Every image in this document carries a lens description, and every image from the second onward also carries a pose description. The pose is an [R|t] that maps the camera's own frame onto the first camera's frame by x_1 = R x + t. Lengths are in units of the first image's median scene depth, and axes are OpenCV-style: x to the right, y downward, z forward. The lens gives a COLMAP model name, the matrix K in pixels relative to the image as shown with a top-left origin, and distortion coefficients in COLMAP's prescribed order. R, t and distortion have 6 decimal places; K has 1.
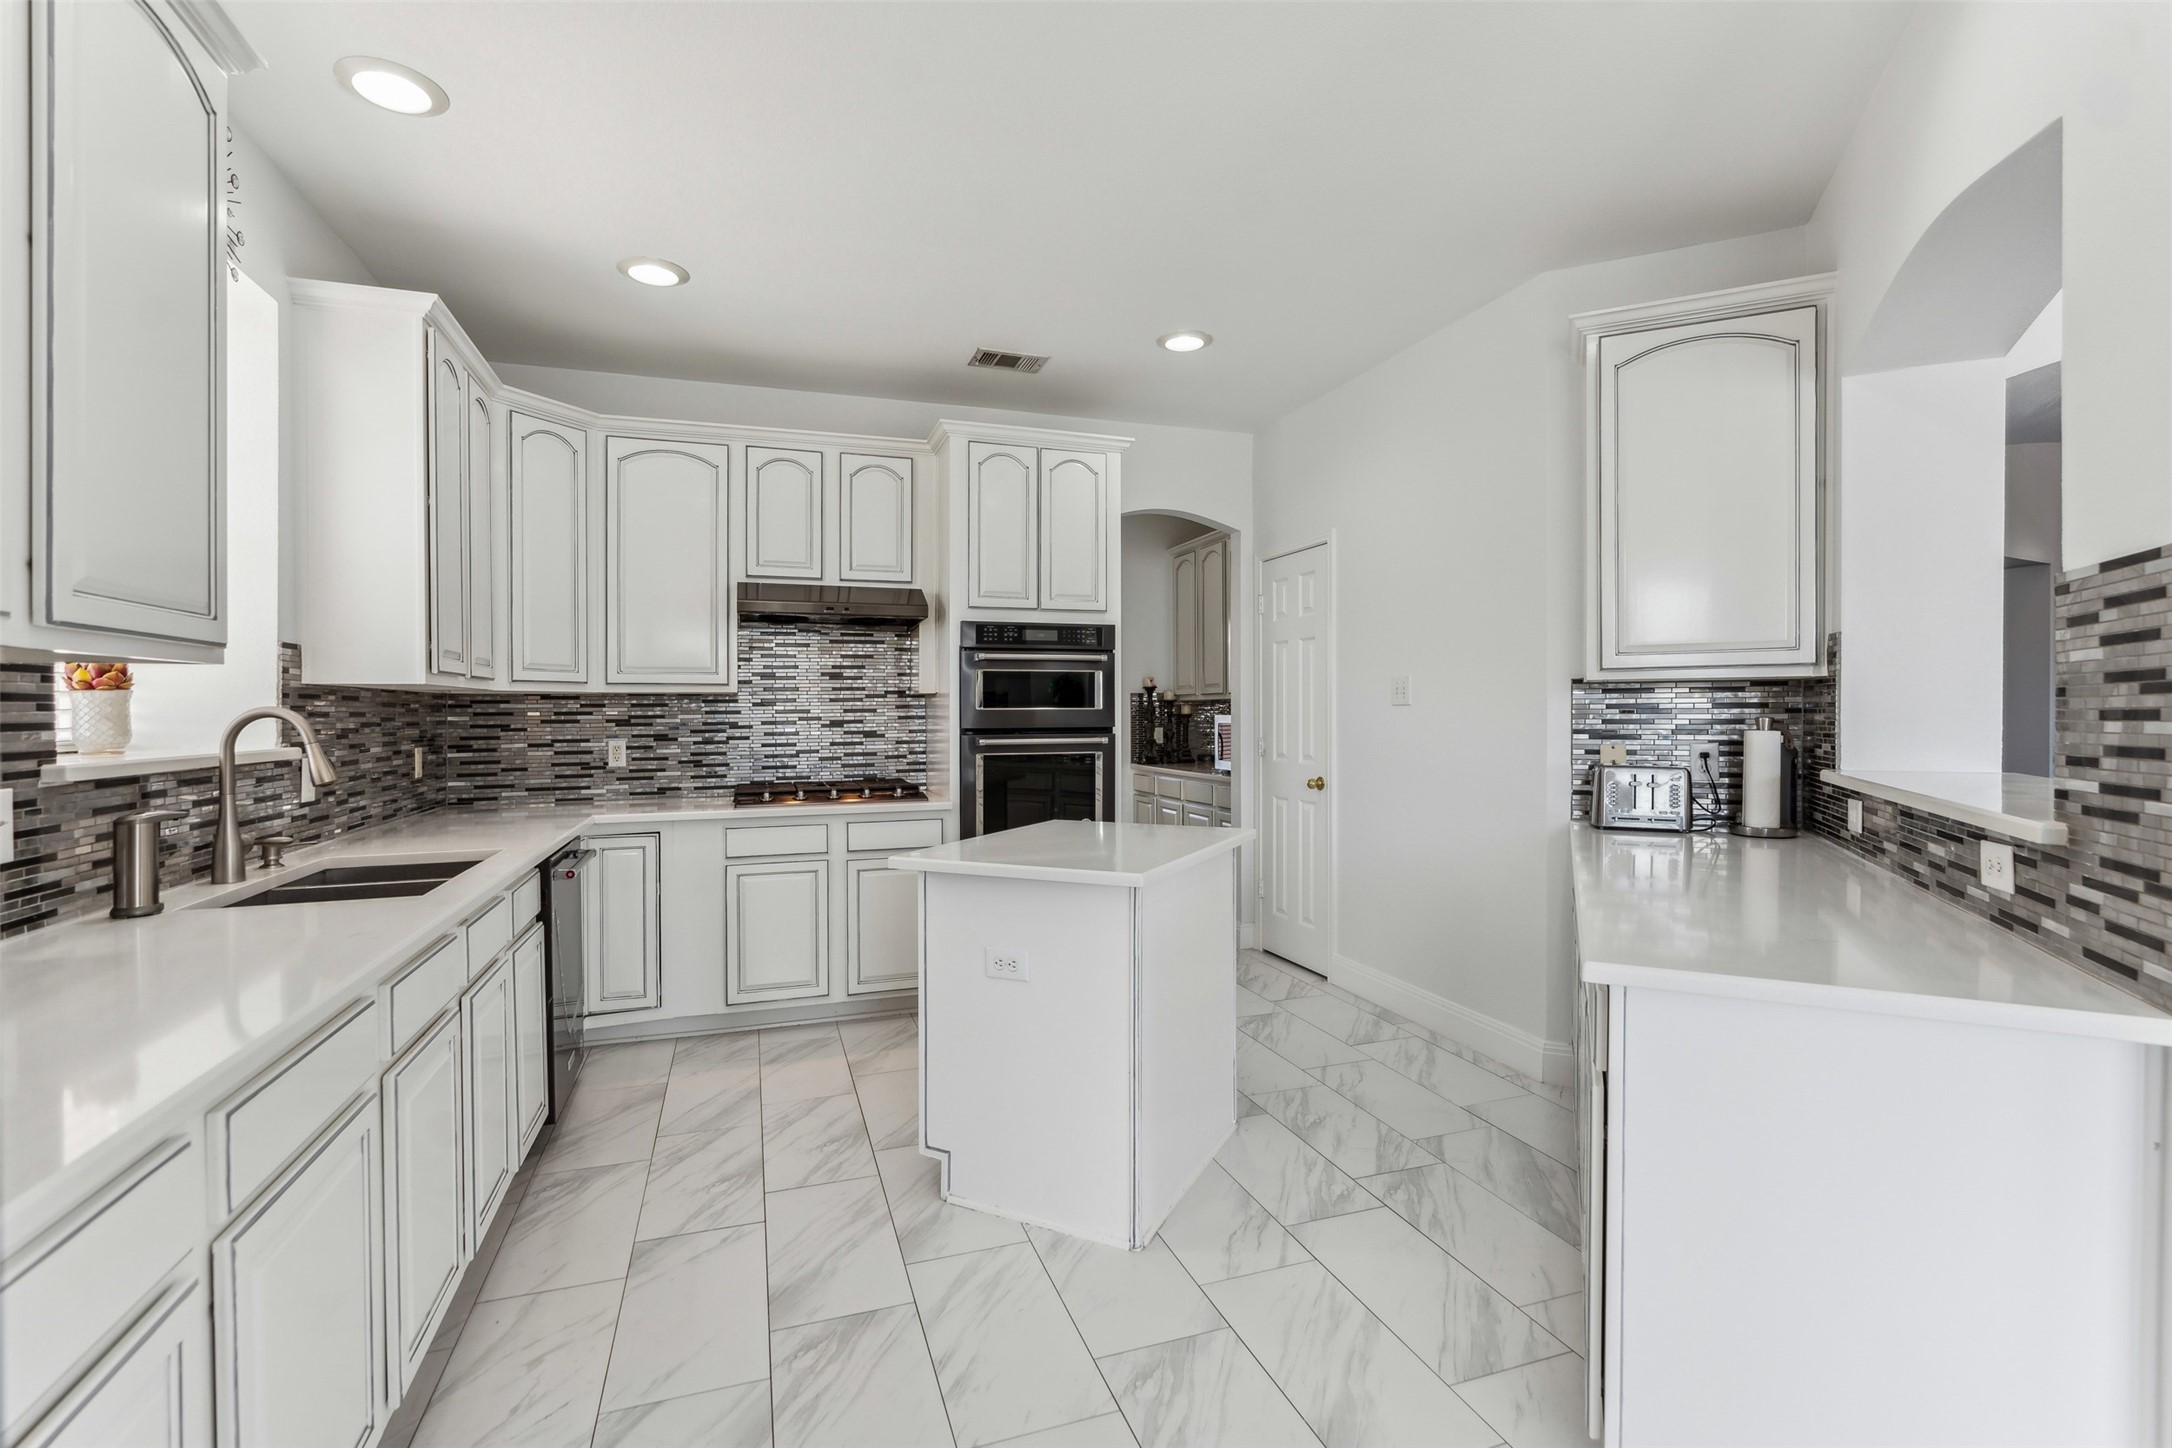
lens RADIAL K [[990.5, 0, 1090.7], [0, 990.5, 721.6], [0, 0, 1]] dist [-0.002705, 0.001102]
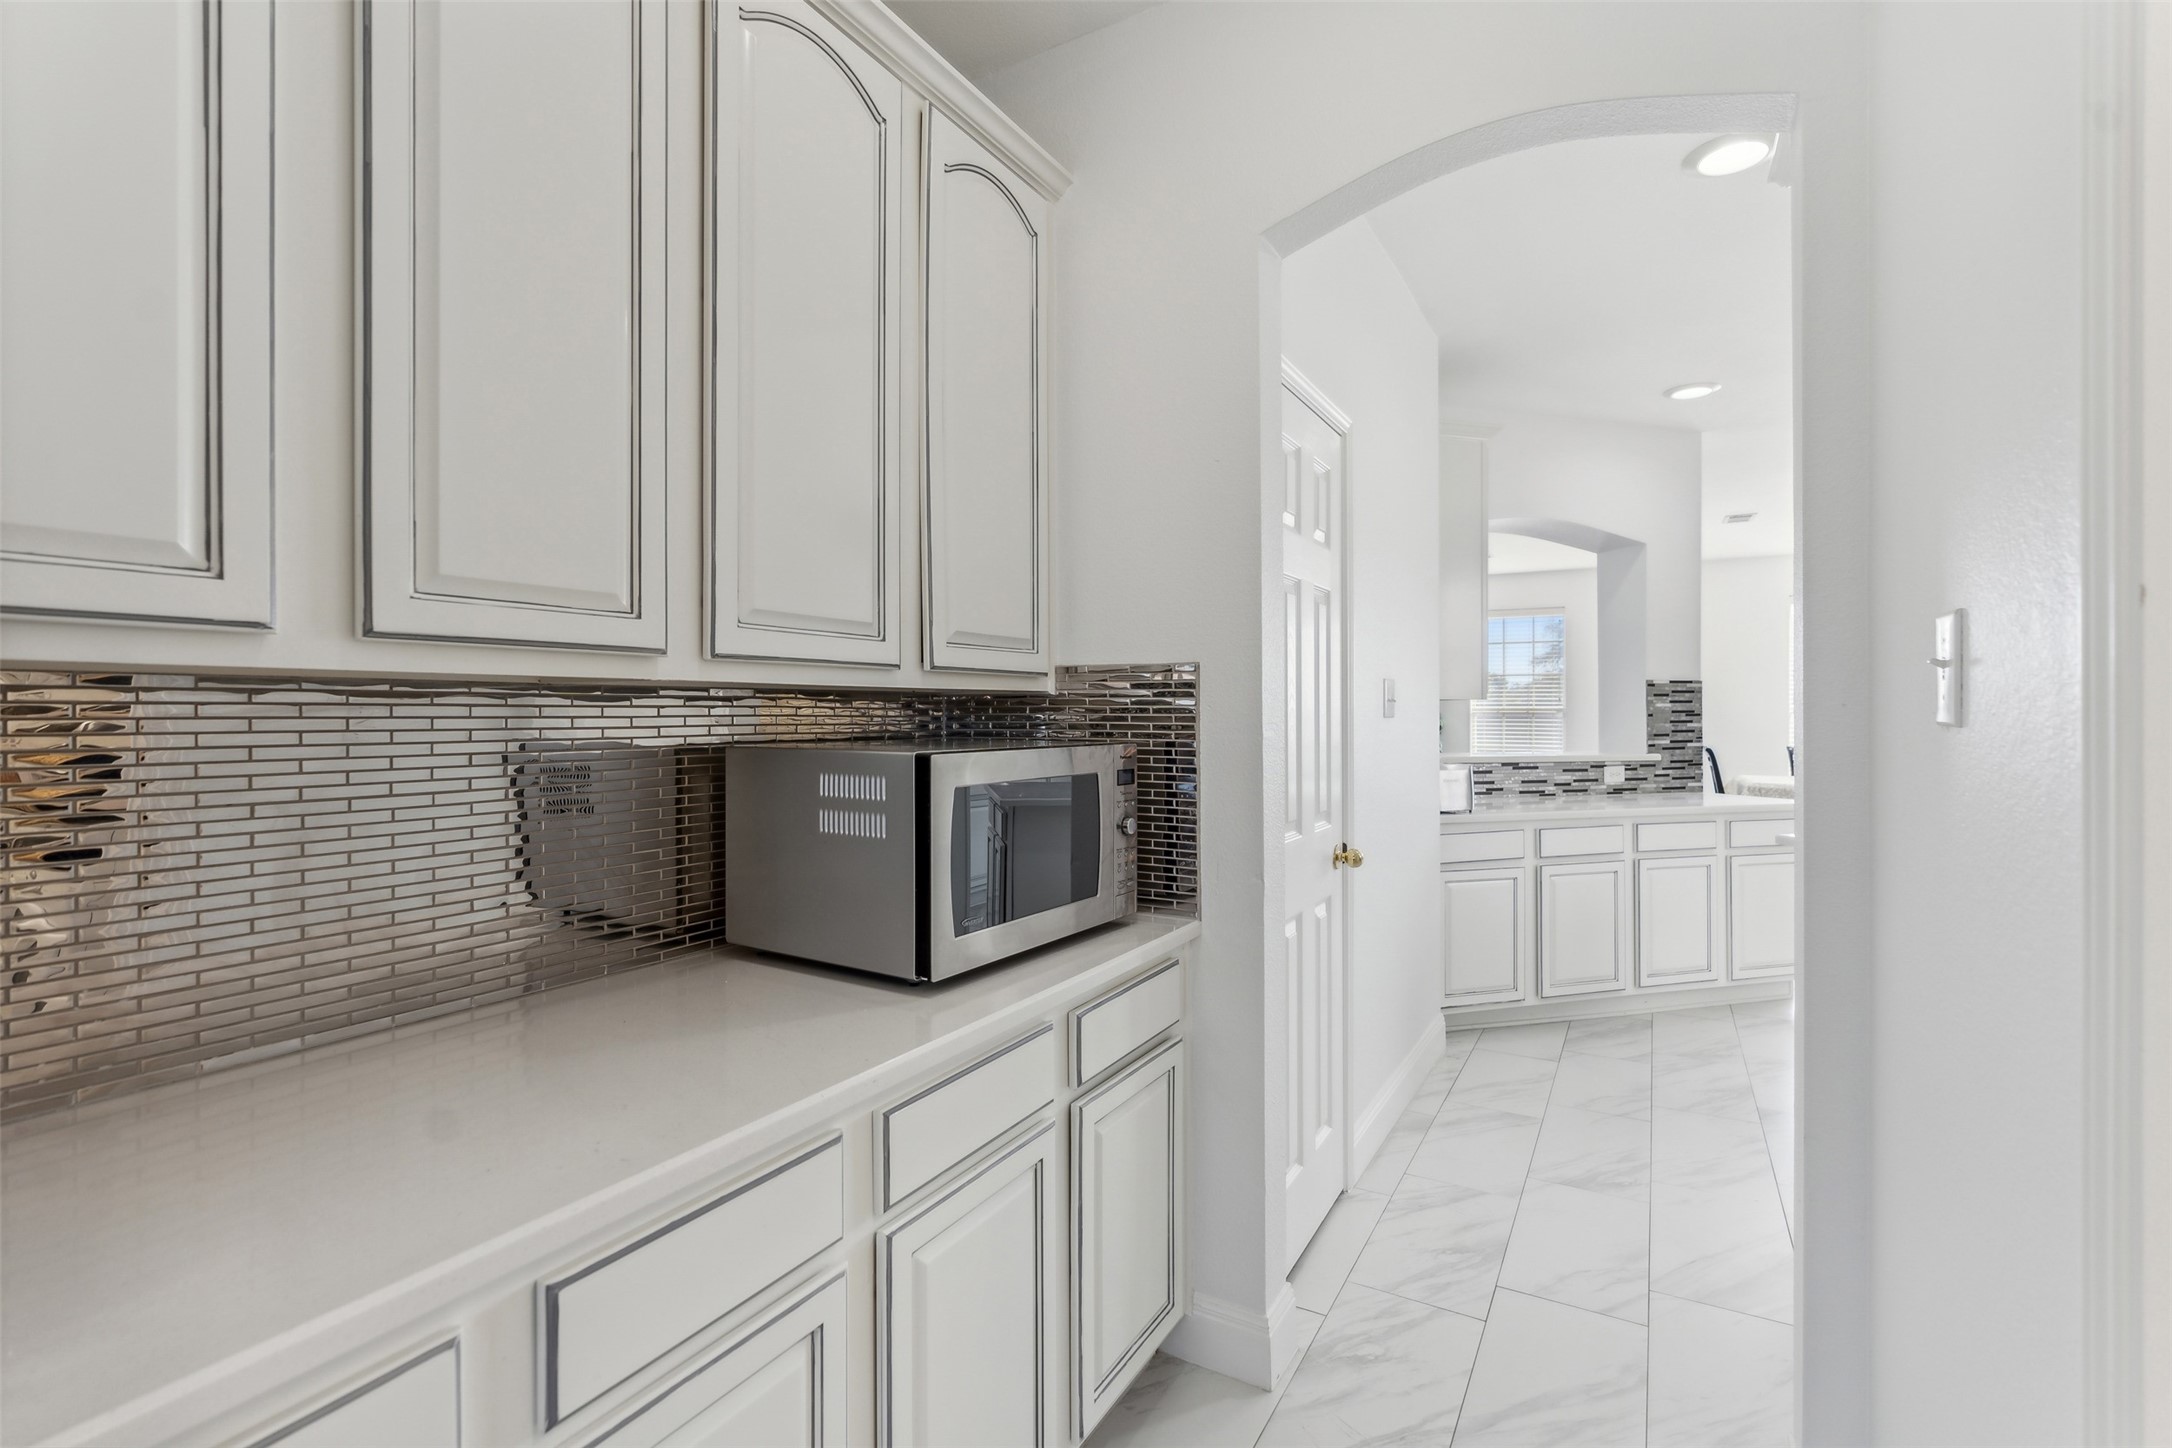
lens RADIAL K [[990.5, 0, 1081.3], [0, 990.5, 708.8], [0, 0, 1]] dist [-0.002705, 0.001102]
pose [[-0.651518, 0.009151, 0.758578, -0.115615], [0.012766, 0.999918, -0.001098, -0.026426], [-0.758525, 0.008968, -0.651582, 1.683207]]
